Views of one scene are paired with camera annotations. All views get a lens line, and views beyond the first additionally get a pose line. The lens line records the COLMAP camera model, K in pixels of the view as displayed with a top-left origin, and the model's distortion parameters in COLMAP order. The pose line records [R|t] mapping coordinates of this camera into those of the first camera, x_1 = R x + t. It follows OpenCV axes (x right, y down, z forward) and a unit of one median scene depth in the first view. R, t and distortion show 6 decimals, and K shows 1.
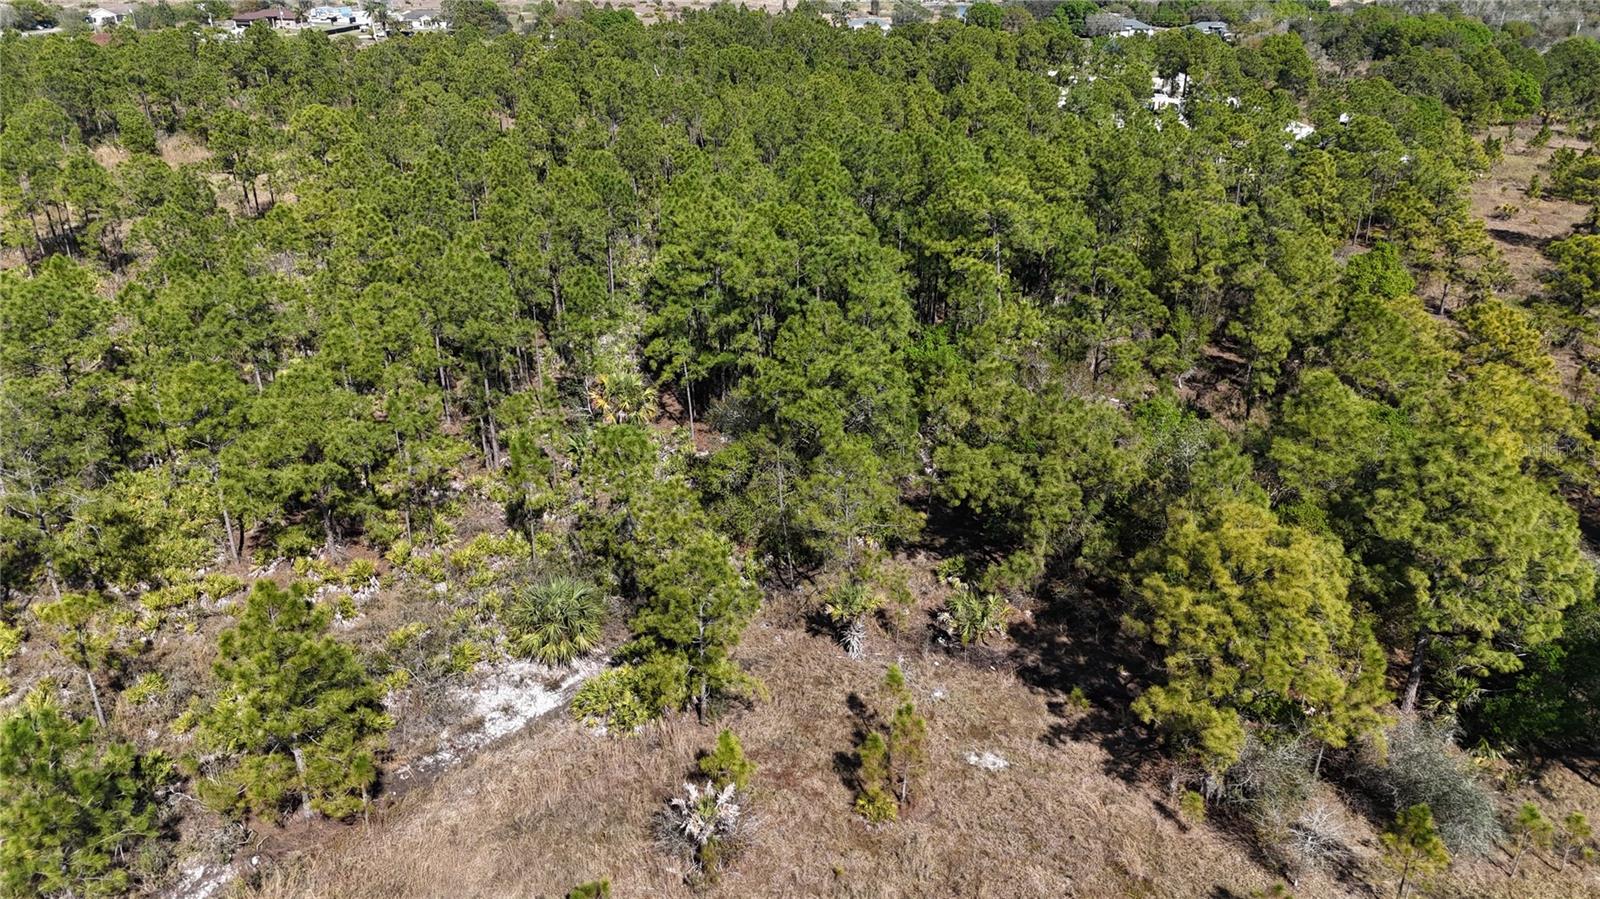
lens RADIAL K [[1176.1, 0, 786.4], [0, 1176.1, 427.4], [0, 0, 1]] dist [0.078048, -0.076043]
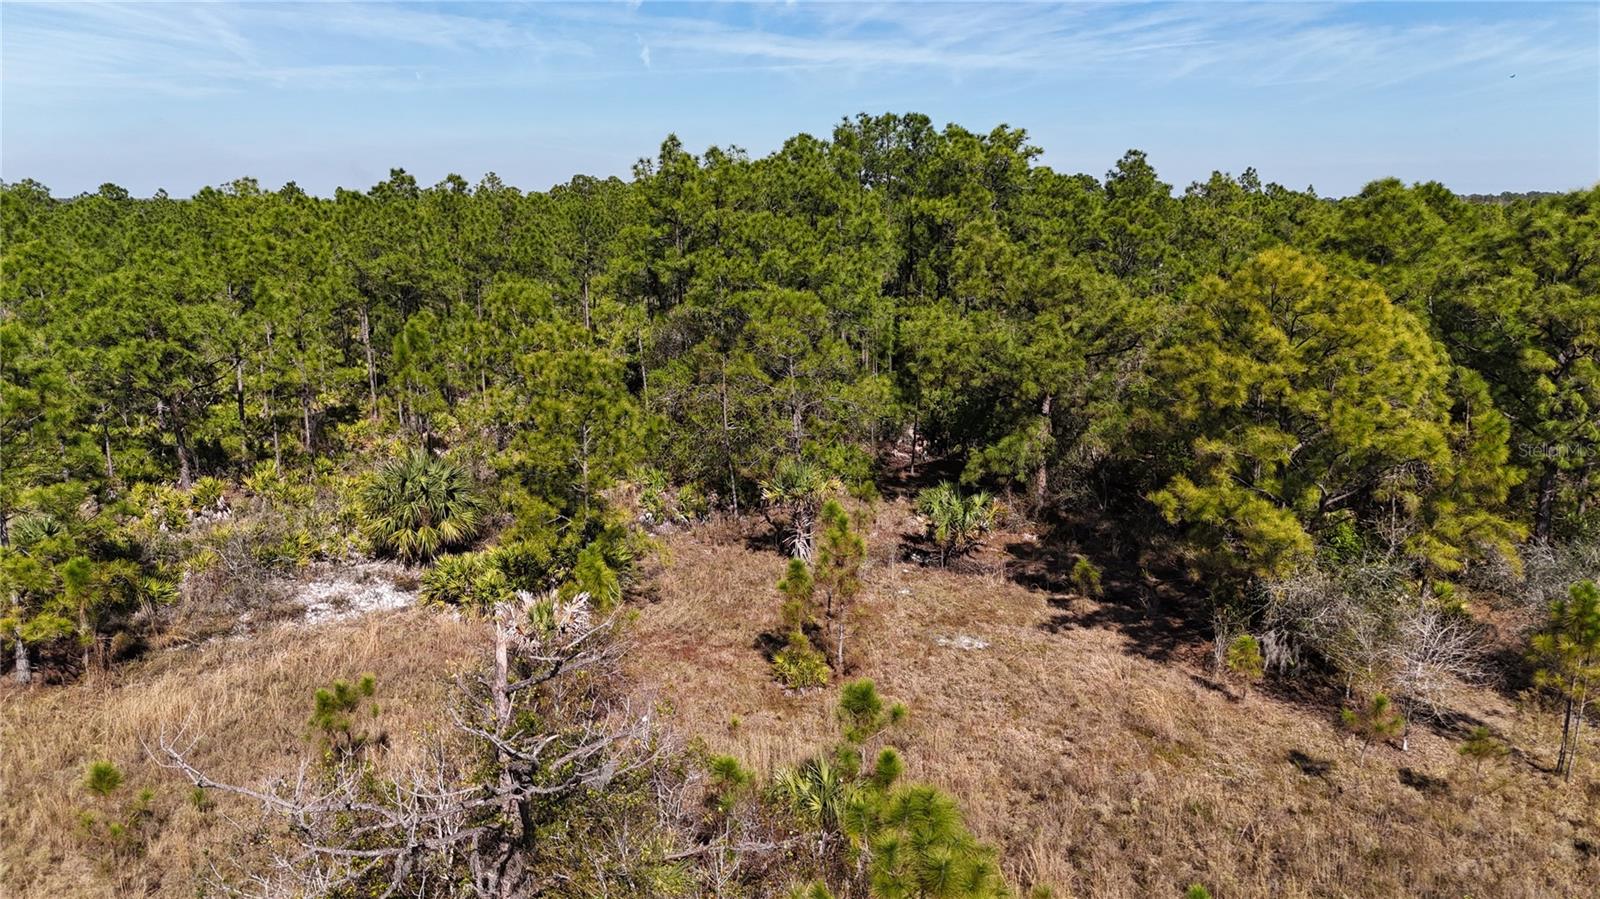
lens RADIAL K [[1176.1, 0, 789.9], [0, 1176.1, 447.9], [0, 0, 1]] dist [0.078048, -0.076043]
pose [[0.999247, -0.002270, -0.038725, 0.085773], [-0.005194, 0.981464, -0.191577, 0.286045], [0.038442, 0.191634, 0.980713, 0.238334]]
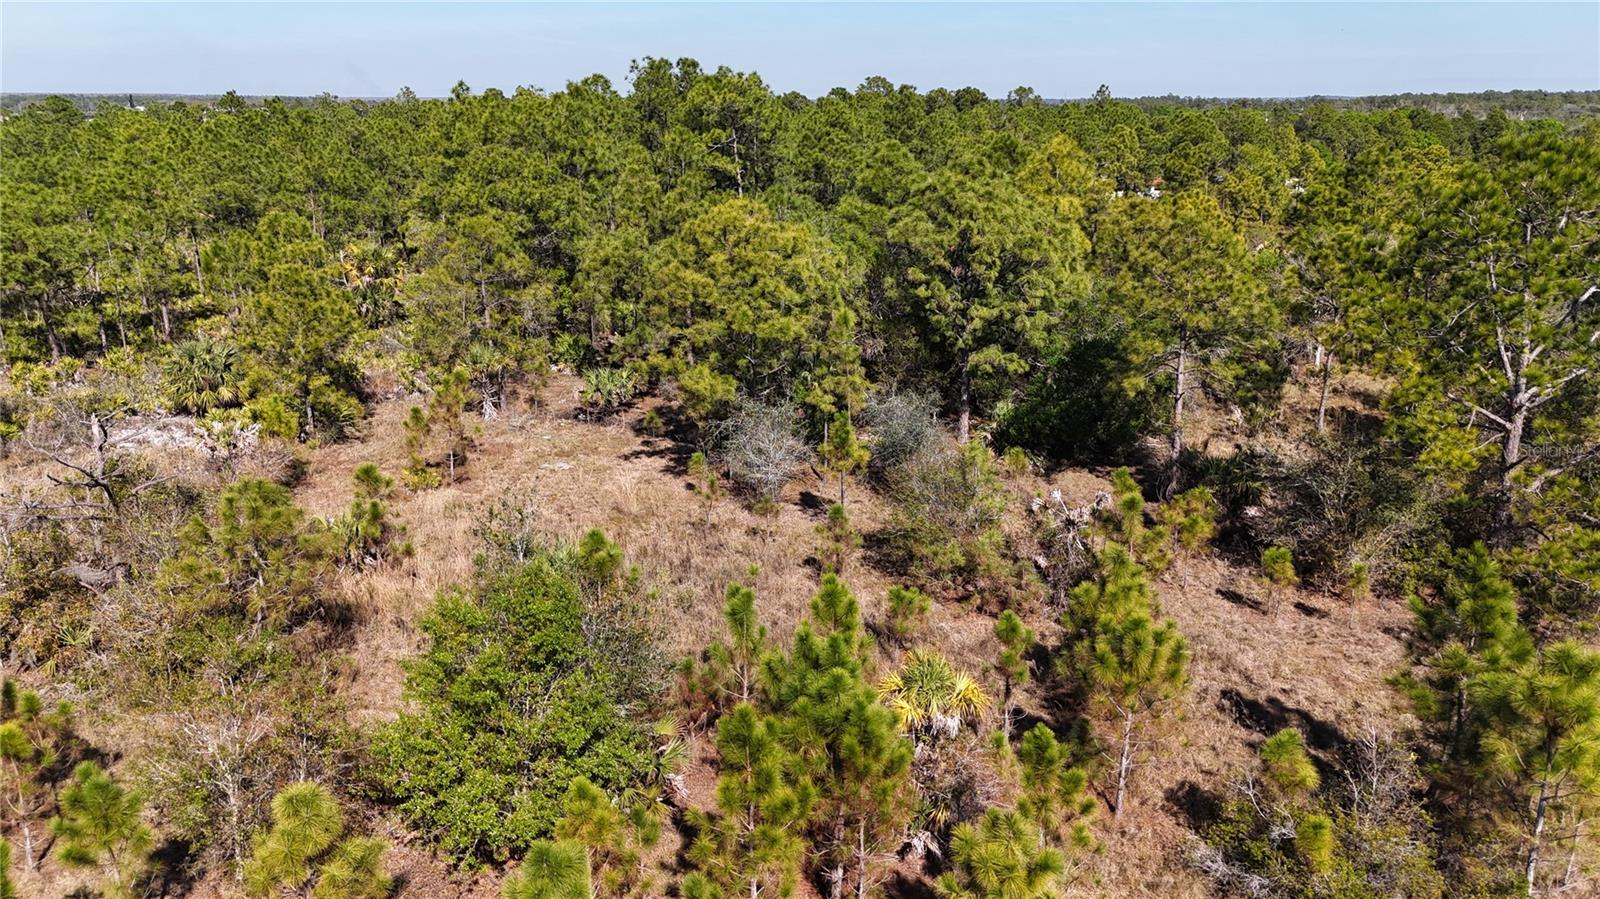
lens RADIAL K [[1176.1, 0, 797.4], [0, 1176.1, 452.4], [0, 0, 1]] dist [0.078048, -0.076043]
pose [[0.999320, 0.000569, -0.036872, 0.404825], [-0.004455, 0.994418, -0.105414, 0.359735], [0.036607, 0.105506, 0.993745, -0.063965]]
